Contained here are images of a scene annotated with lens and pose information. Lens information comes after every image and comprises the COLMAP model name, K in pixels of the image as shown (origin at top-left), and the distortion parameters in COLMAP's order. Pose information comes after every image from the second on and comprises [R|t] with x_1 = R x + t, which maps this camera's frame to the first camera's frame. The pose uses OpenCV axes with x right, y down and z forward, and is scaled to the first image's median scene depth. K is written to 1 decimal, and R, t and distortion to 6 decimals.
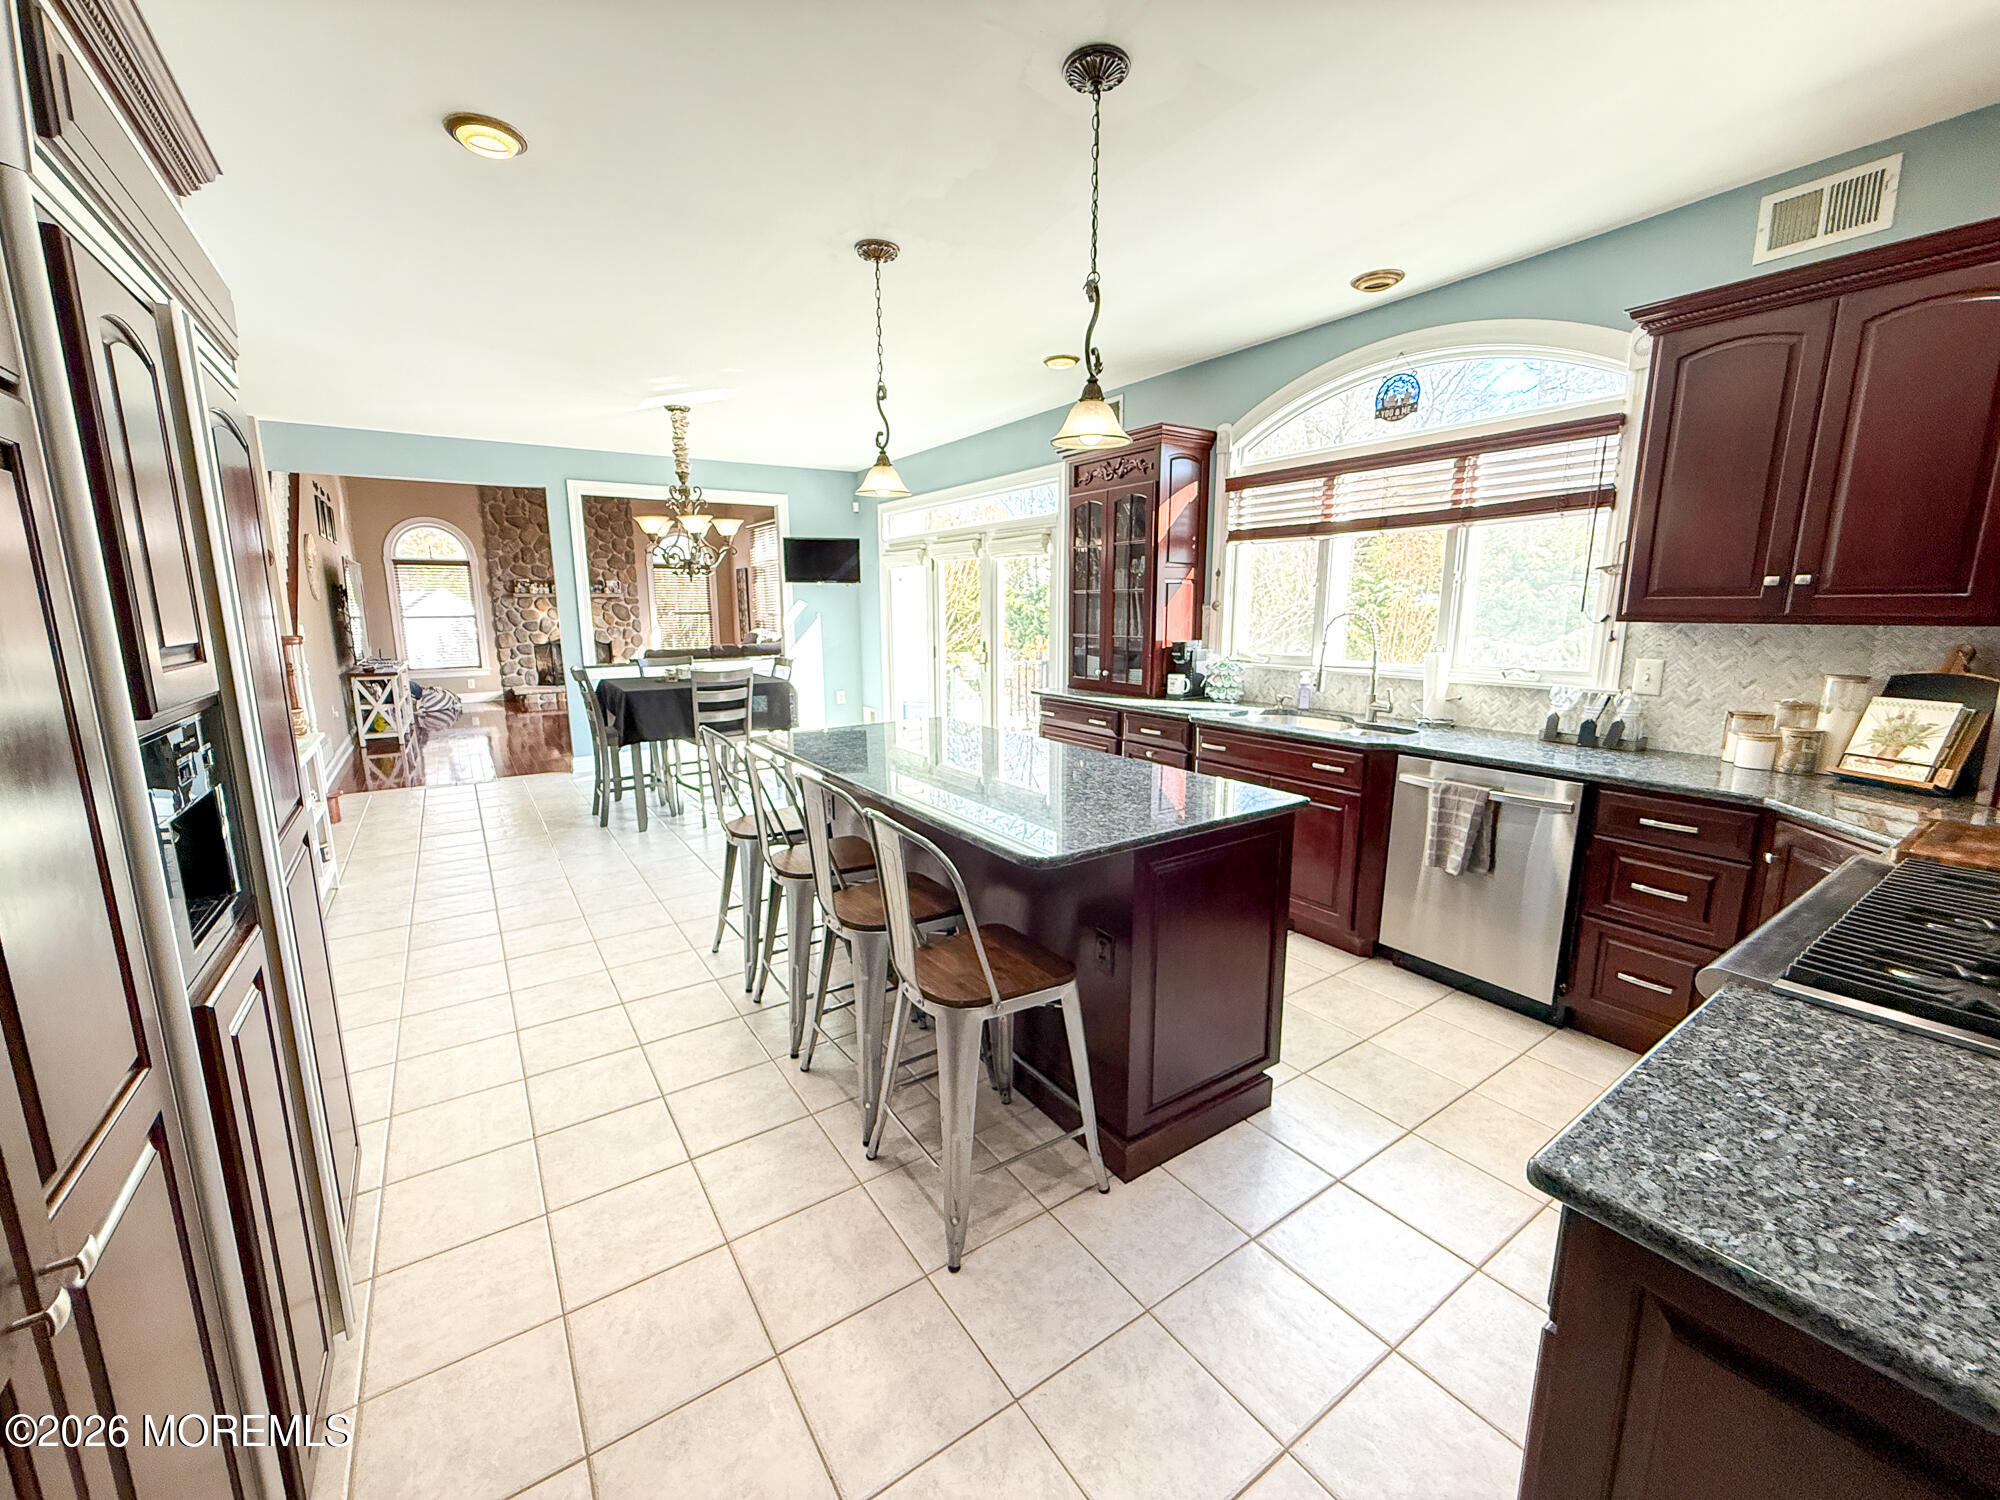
lens RADIAL K [[803.4, 0, 990.7], [0, 803.4, 750.7], [0, 0, 1]] dist [0.000646, 0.000023]
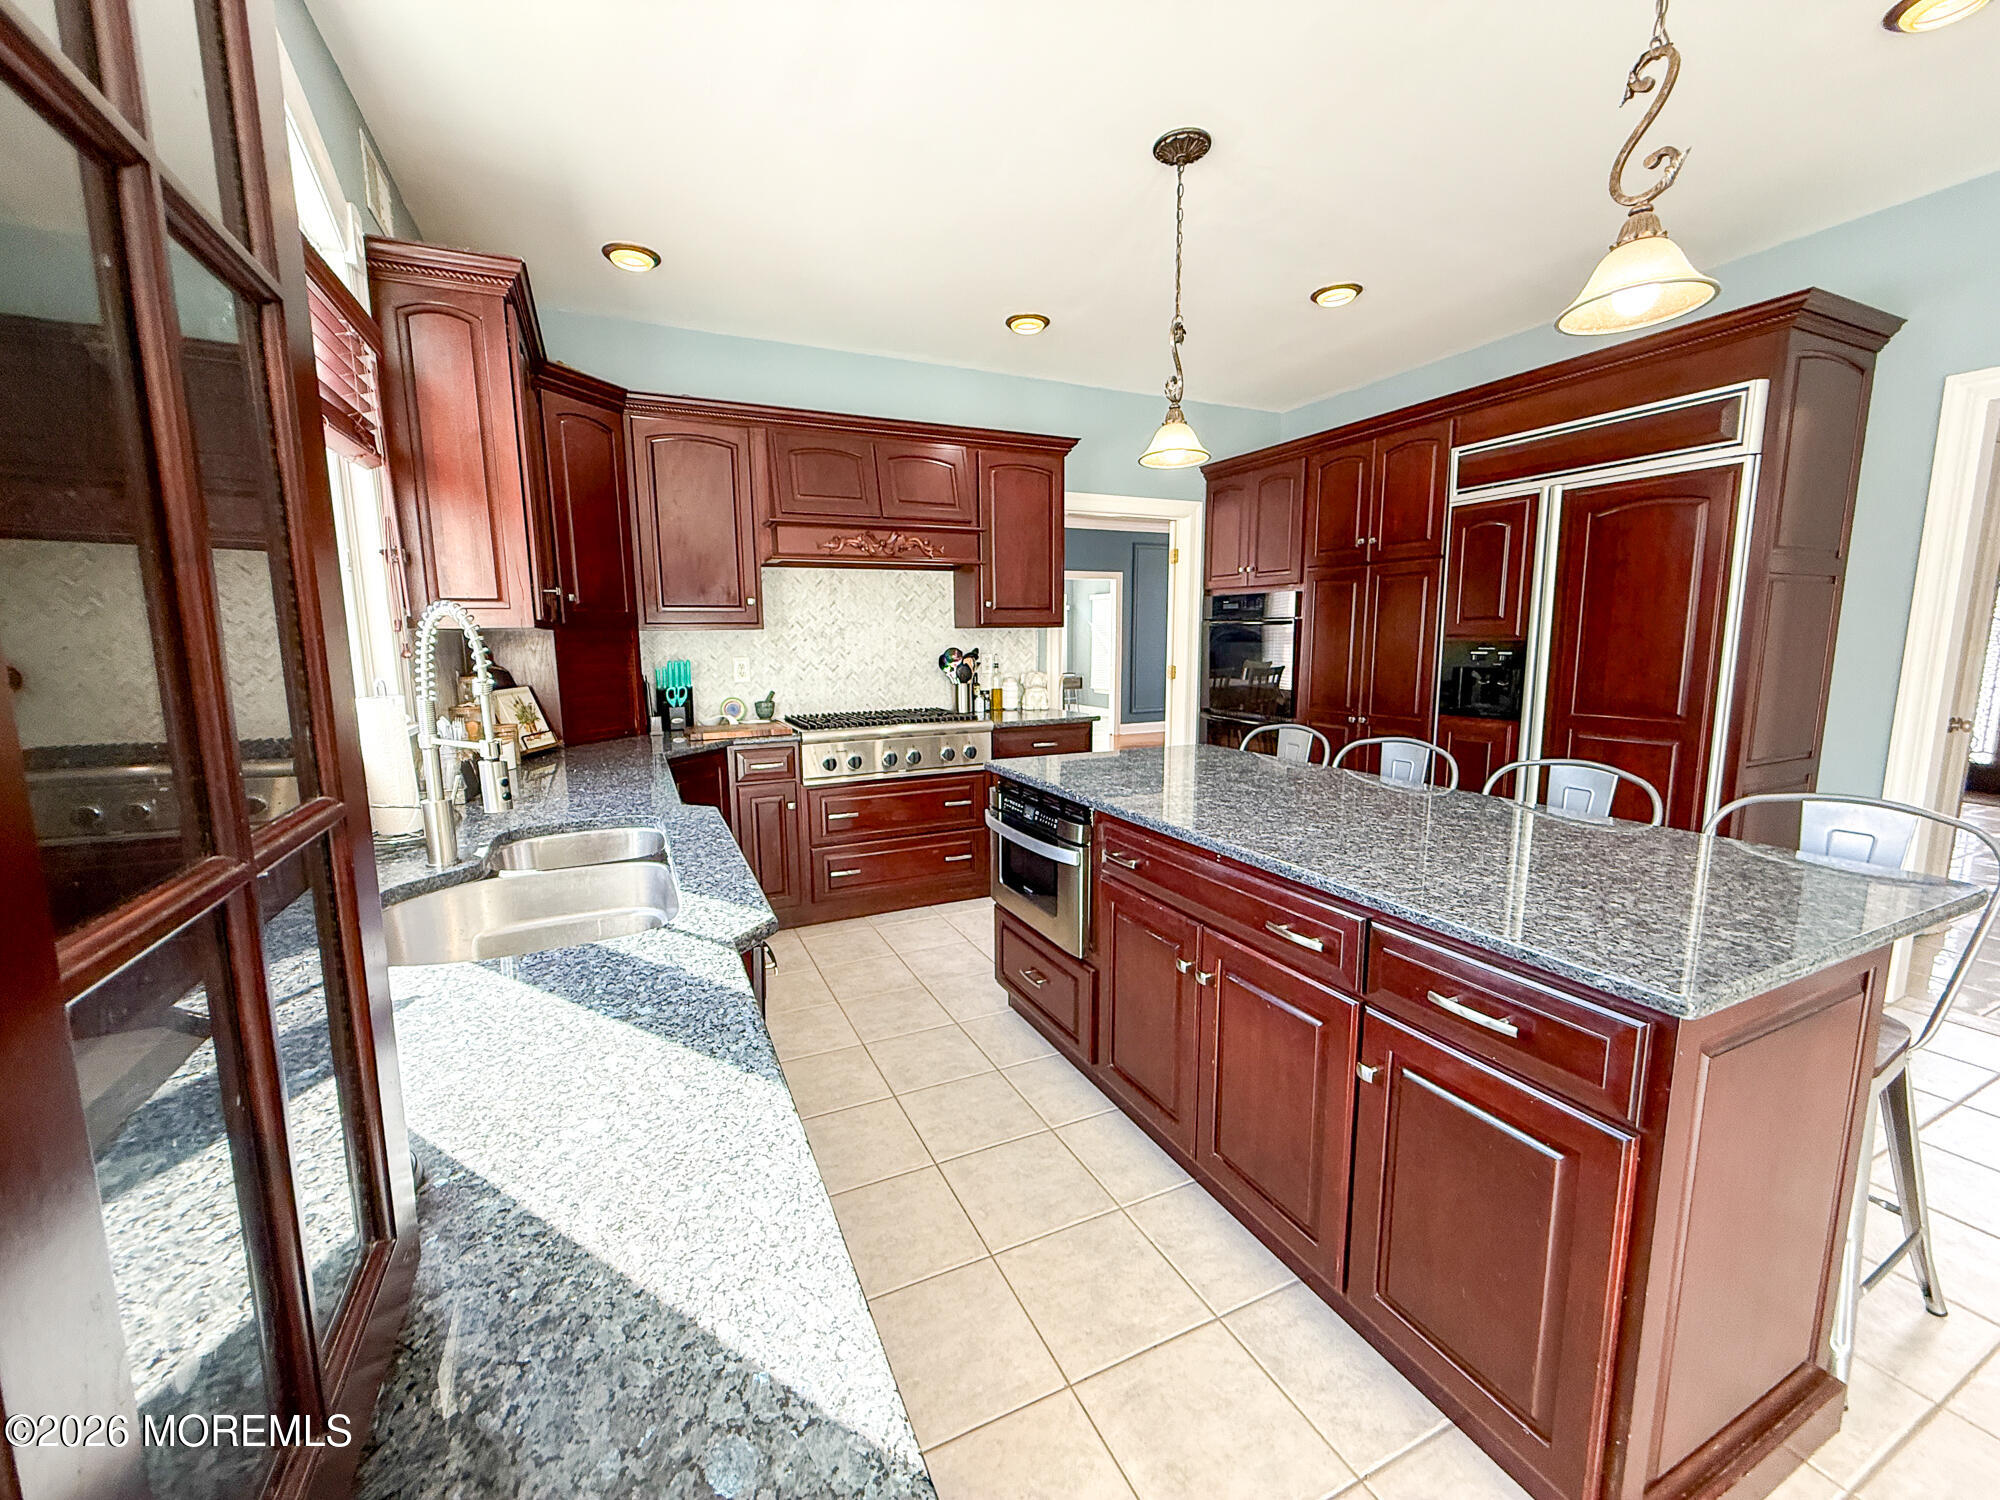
lens RADIAL K [[813.3, 0, 996.2], [0, 813.3, 751.8], [0, 0, 1]] dist [-0.000955, -0.000147]
pose [[-0.988994, -0.004958, 0.147870, 0.051625], [0.042627, 0.947511, 0.316870, -0.094977], [-0.141680, 0.319686, -0.936871, 0.586860]]
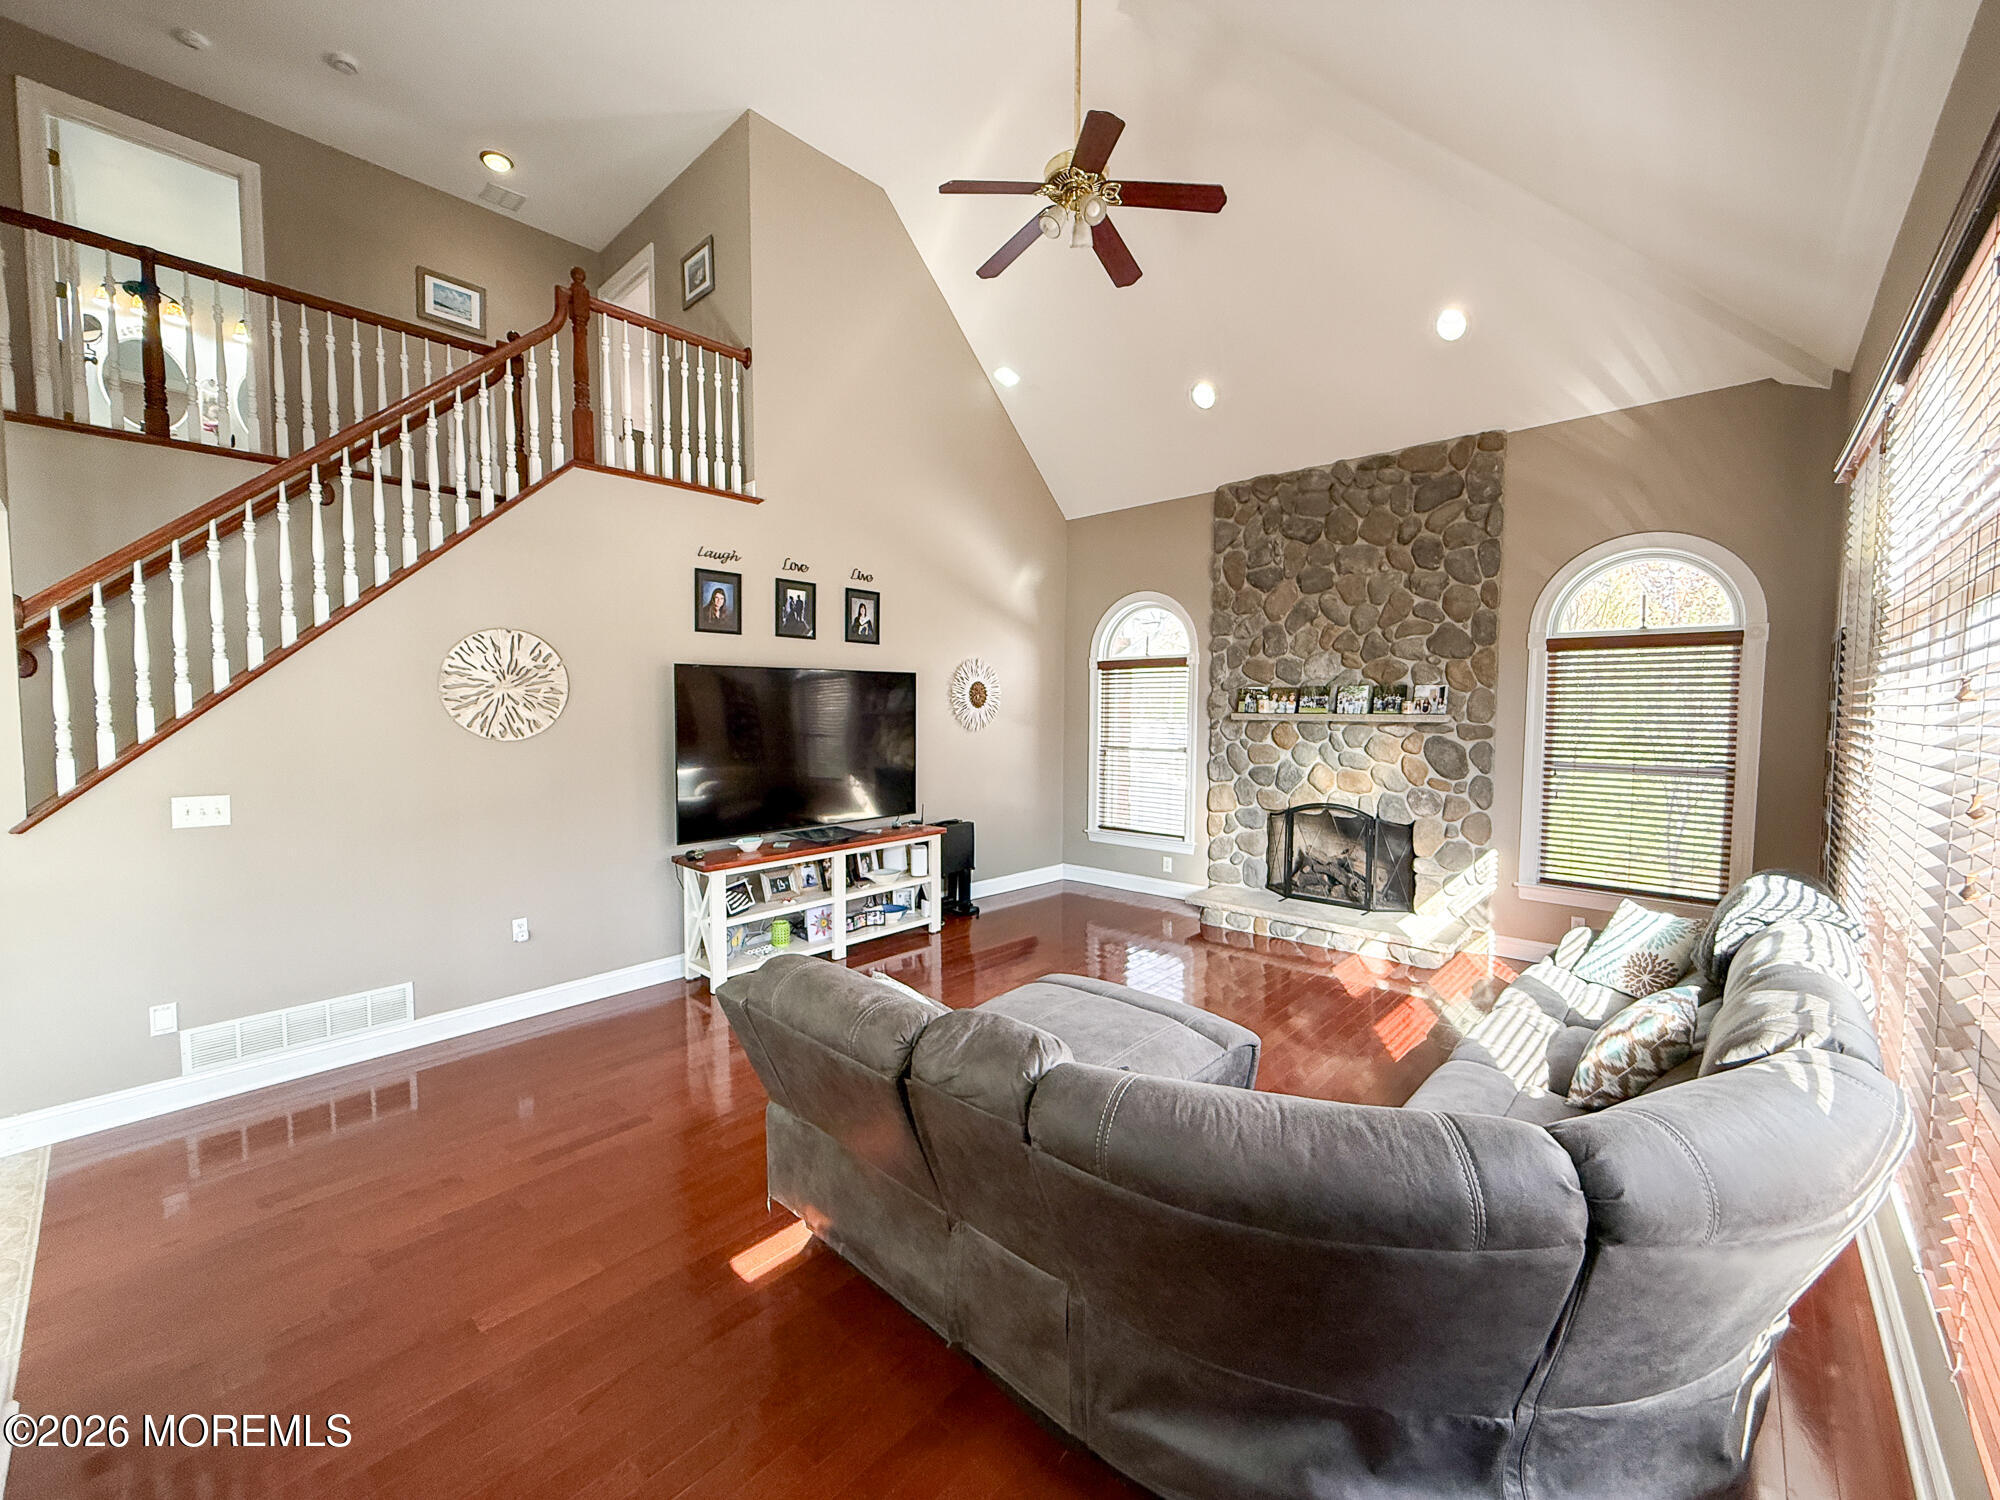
lens RADIAL K [[803.4, 0, 990.7], [0, 803.4, 750.7], [0, 0, 1]] dist [0.000646, 0.000023]
pose [[0.236771, 0.060967, -0.969651, -0.166343], [-0.178685, 0.983738, 0.018221, -0.219107], [0.954993, 0.168948, 0.243815, 1.036980]]
